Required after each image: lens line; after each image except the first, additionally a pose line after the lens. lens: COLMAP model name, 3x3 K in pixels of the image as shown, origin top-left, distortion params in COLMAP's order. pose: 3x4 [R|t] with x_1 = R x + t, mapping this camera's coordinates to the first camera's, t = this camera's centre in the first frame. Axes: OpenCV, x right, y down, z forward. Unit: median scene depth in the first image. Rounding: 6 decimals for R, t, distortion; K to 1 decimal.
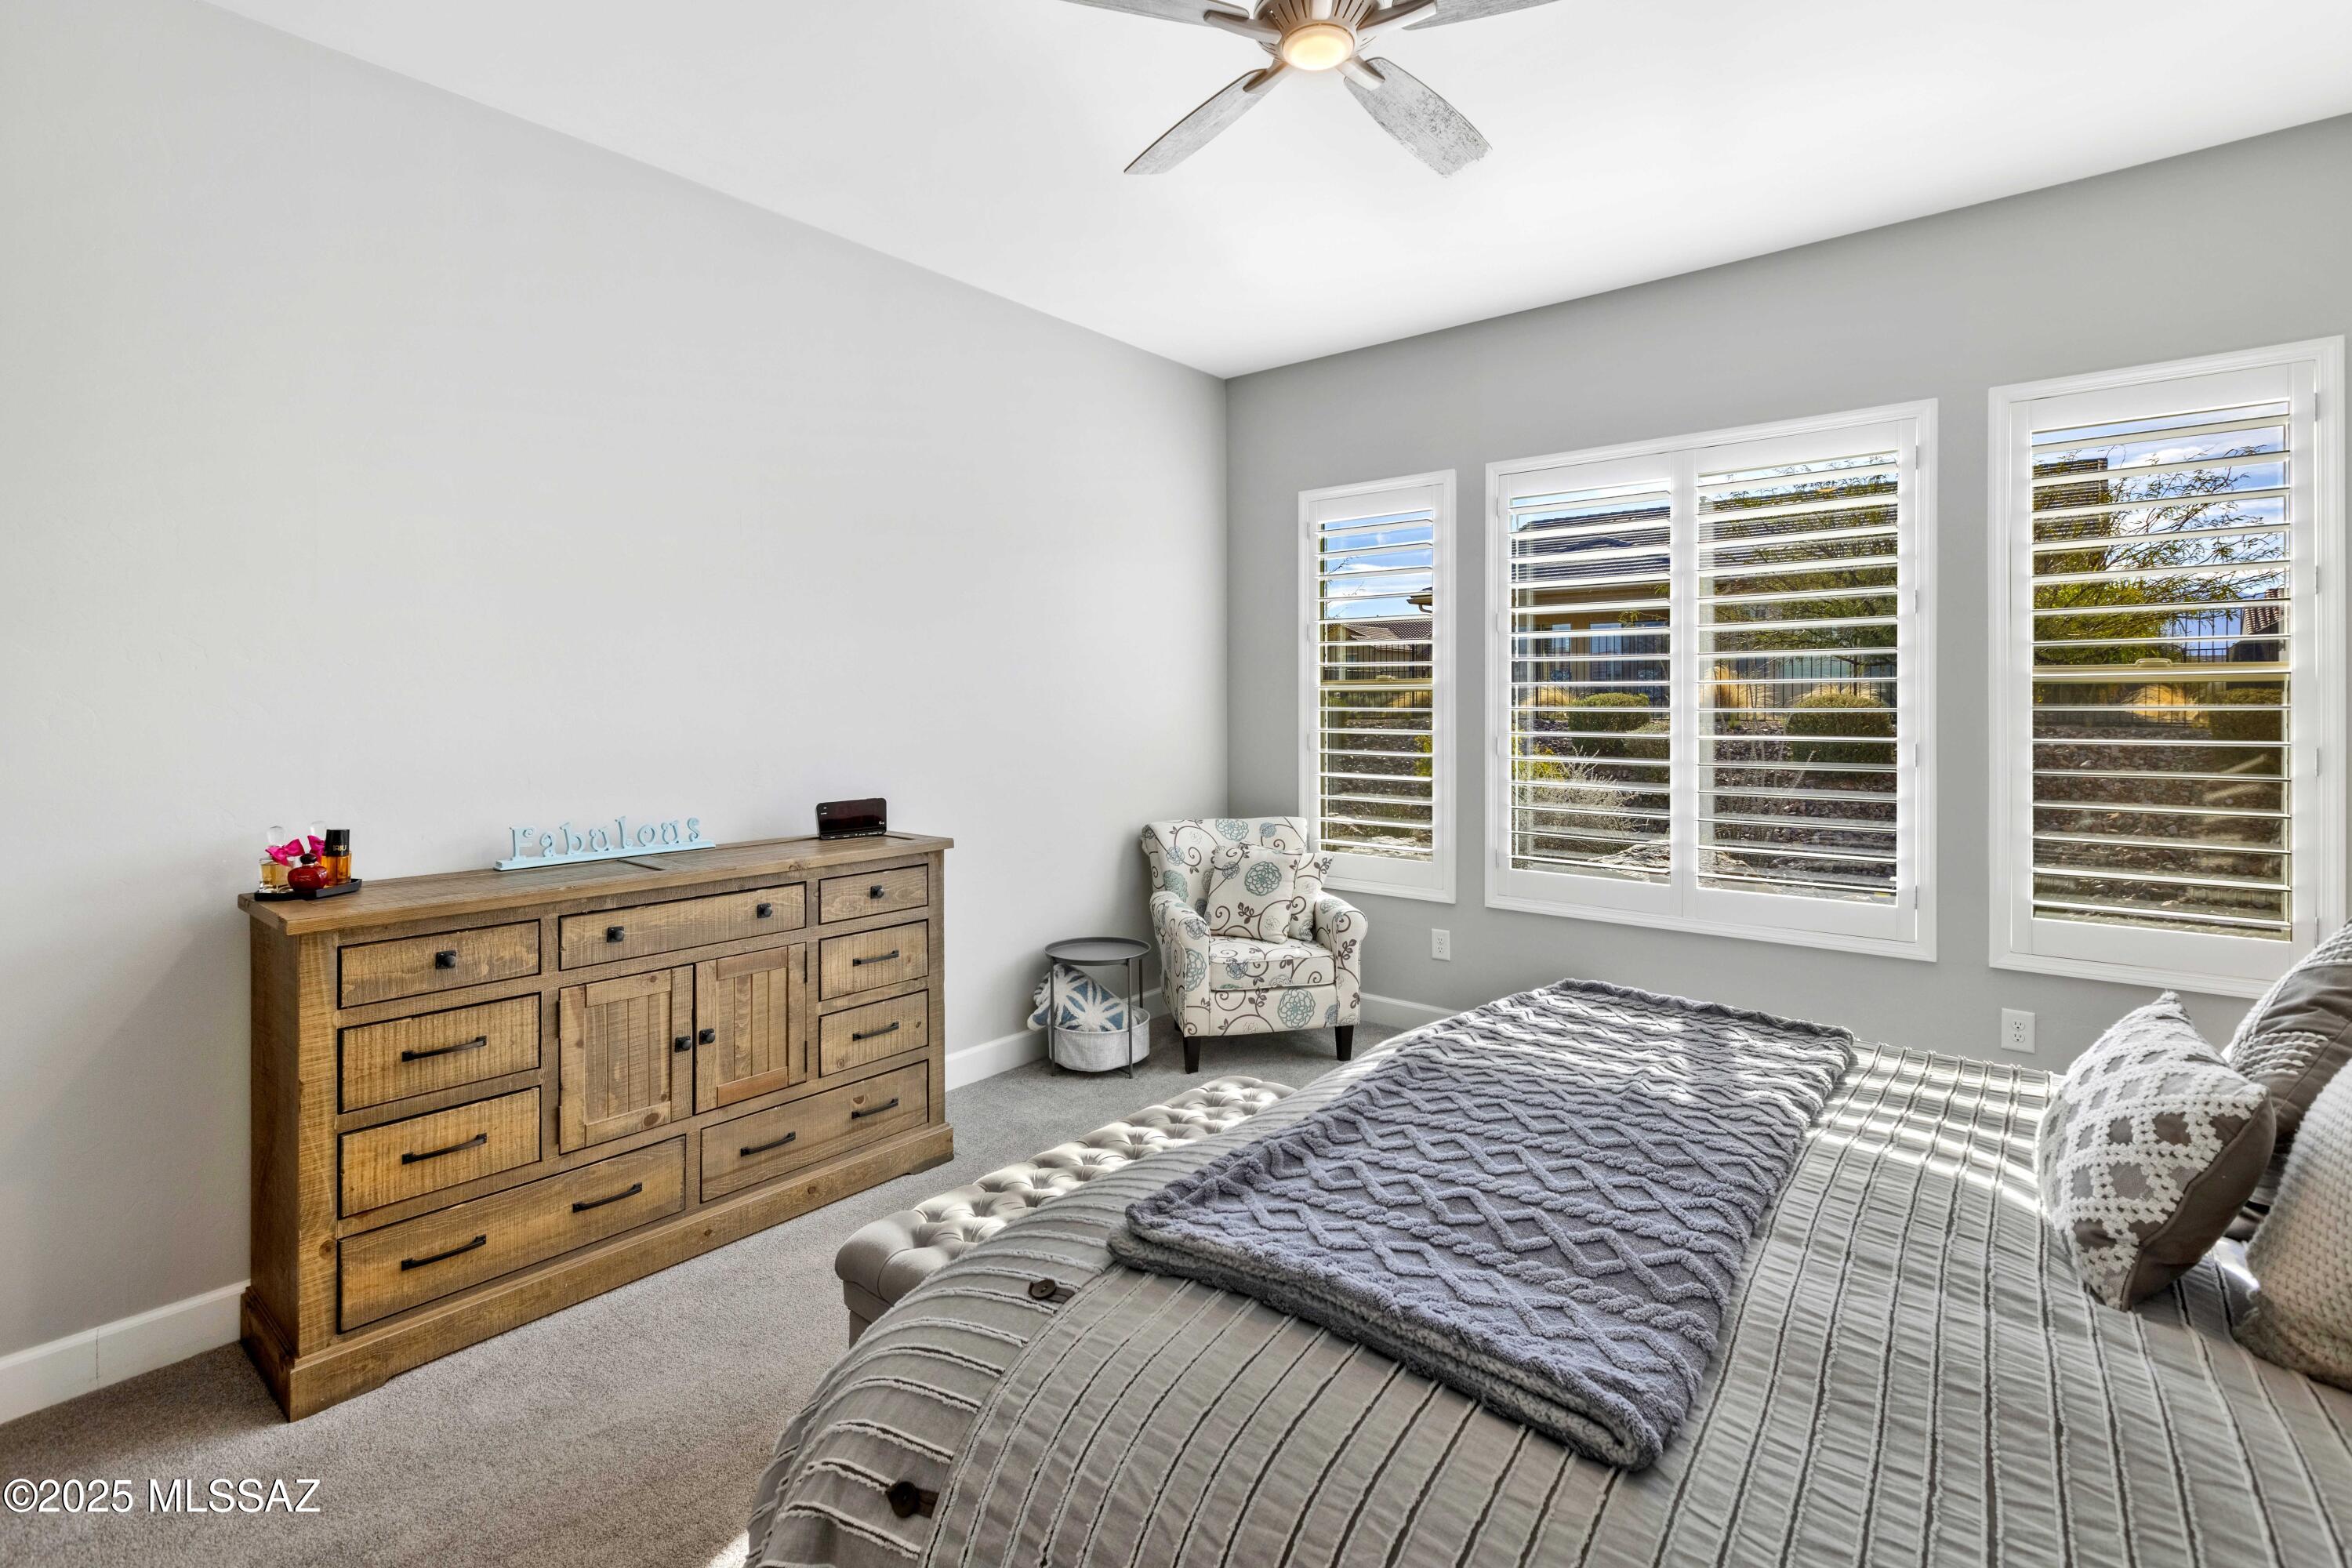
lens RADIAL K [[1133.9, 0, 1173.8], [0, 1133.9, 696.3], [0, 0, 1]] dist [-0.001458, -0.000863]
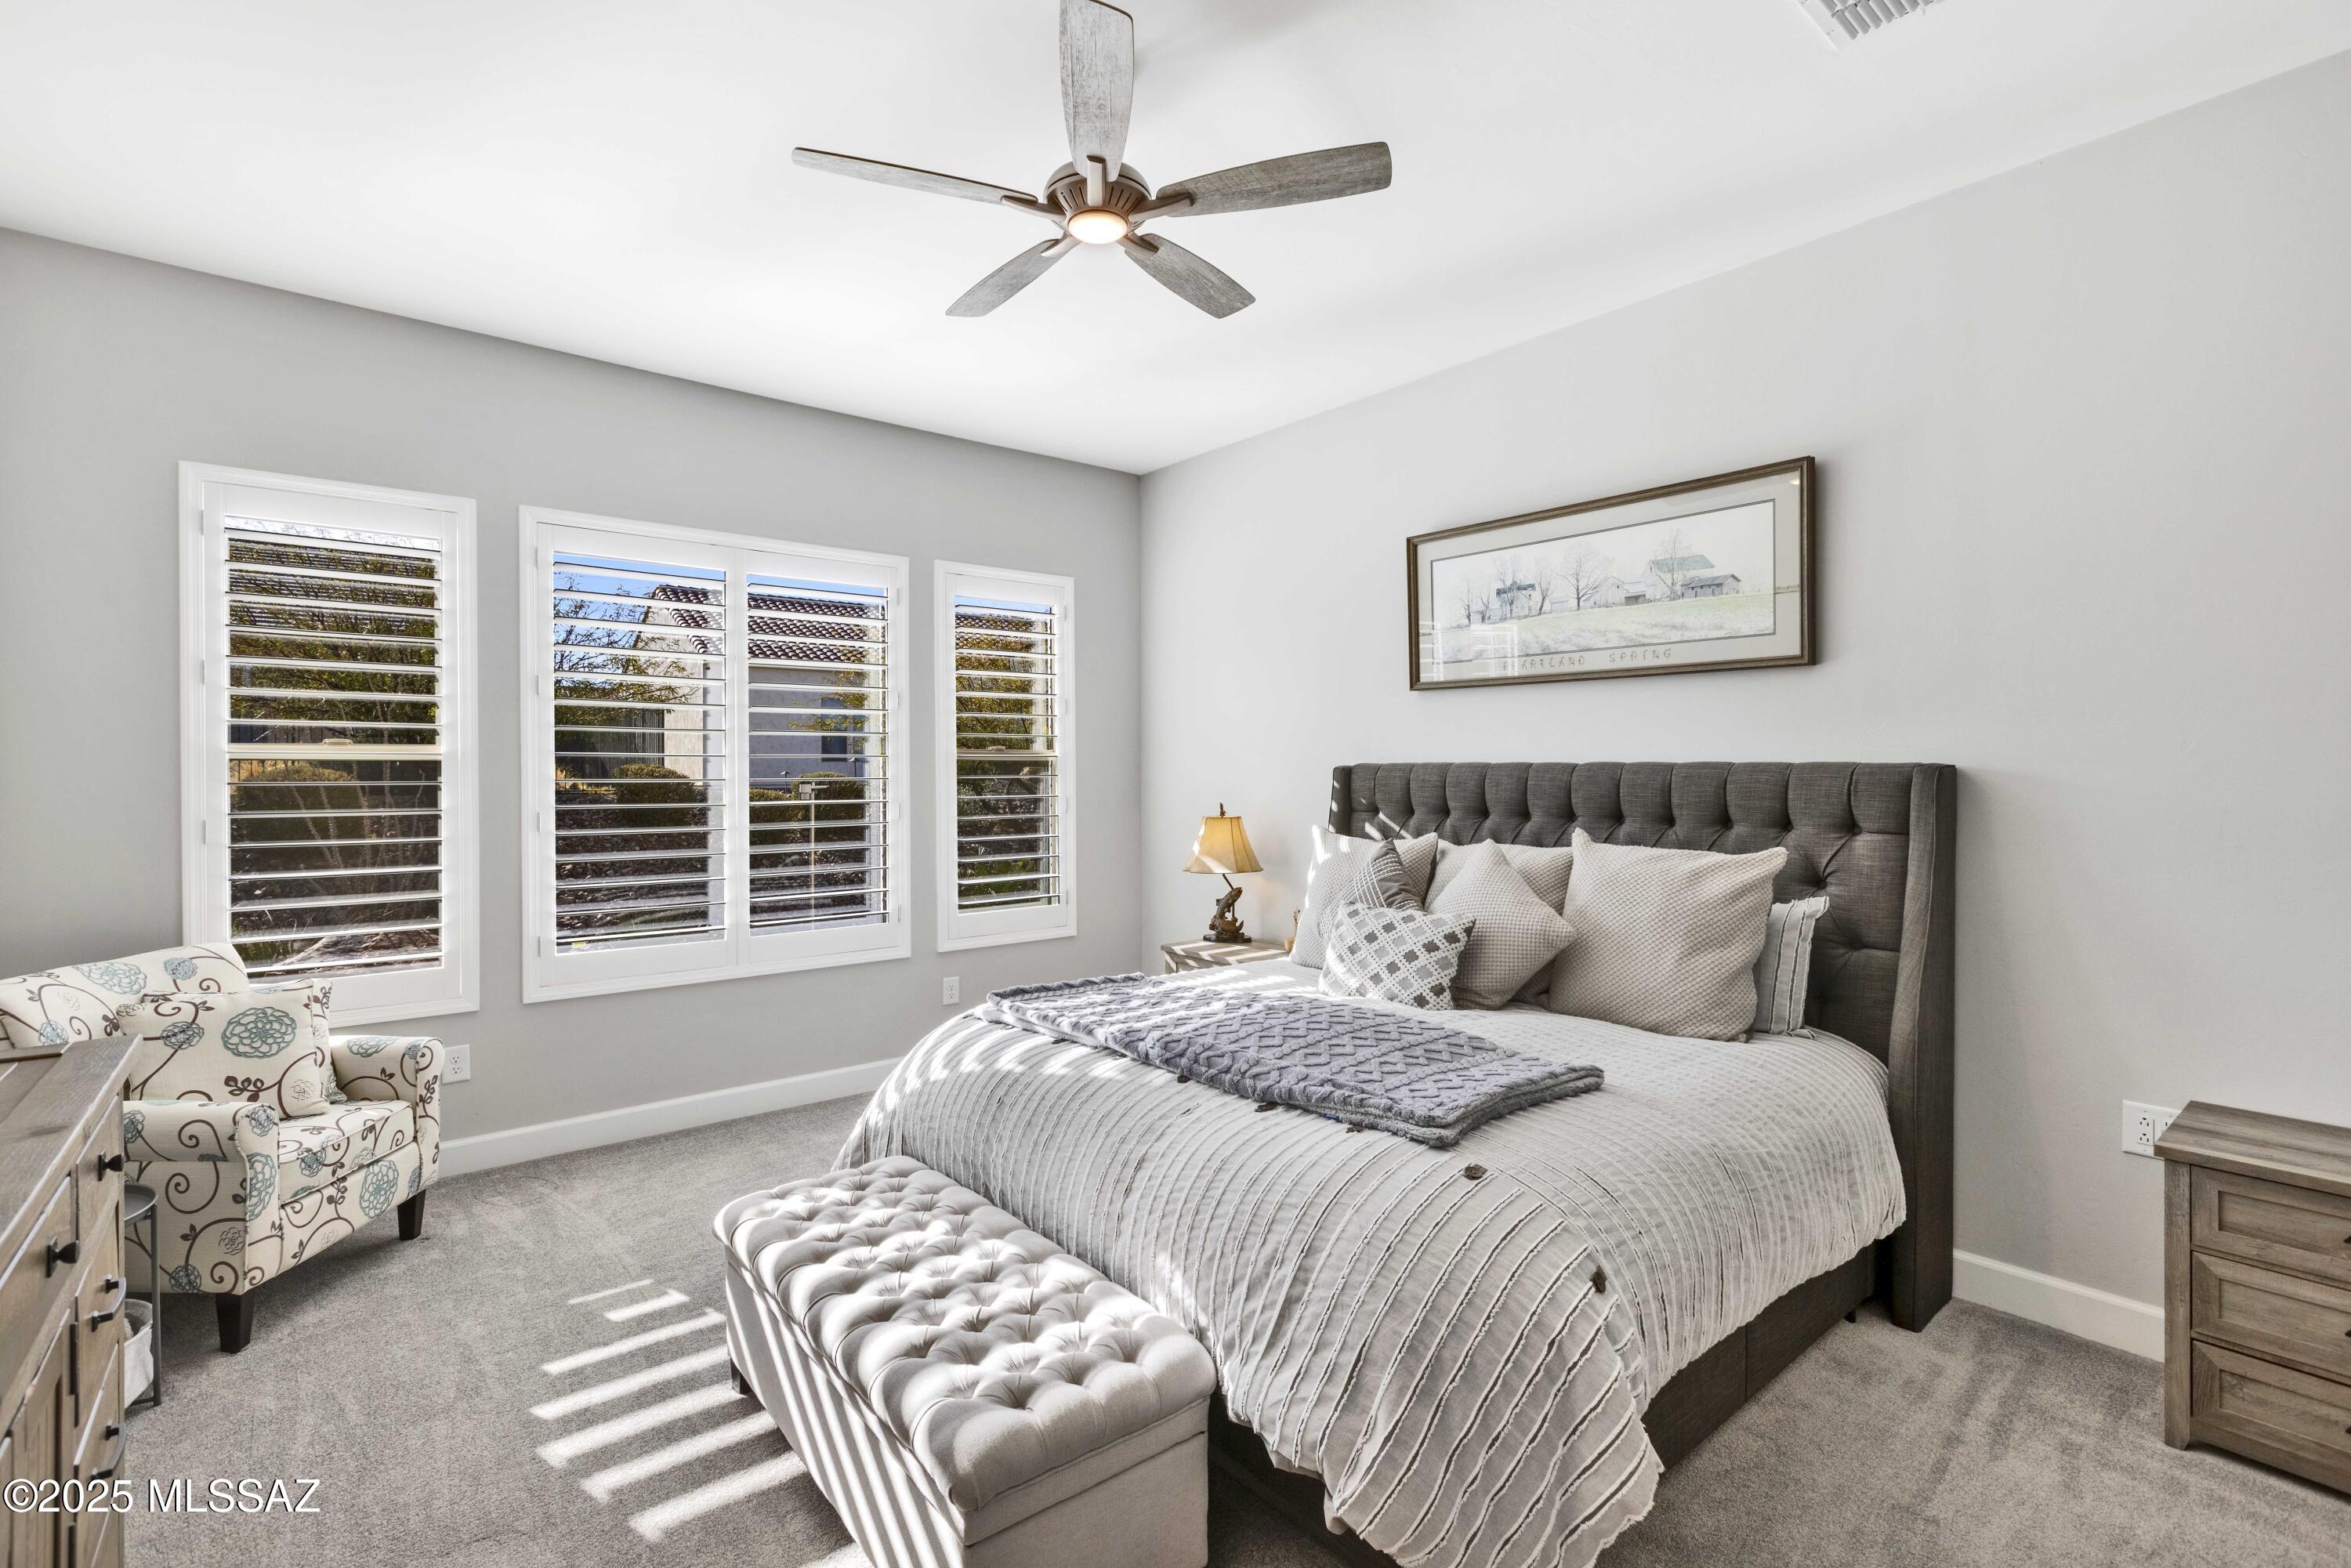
lens RADIAL K [[1076.8, 0, 1173.7], [0, 1076.8, 782.0], [0, 0, 1]] dist [0.001388, 0.000082]
pose [[0.173028, -0.006342, 0.984897, -0.495771], [-0.000595, 0.999978, 0.006544, 0.006148], [-0.984917, -0.001719, 0.173020, 0.373733]]
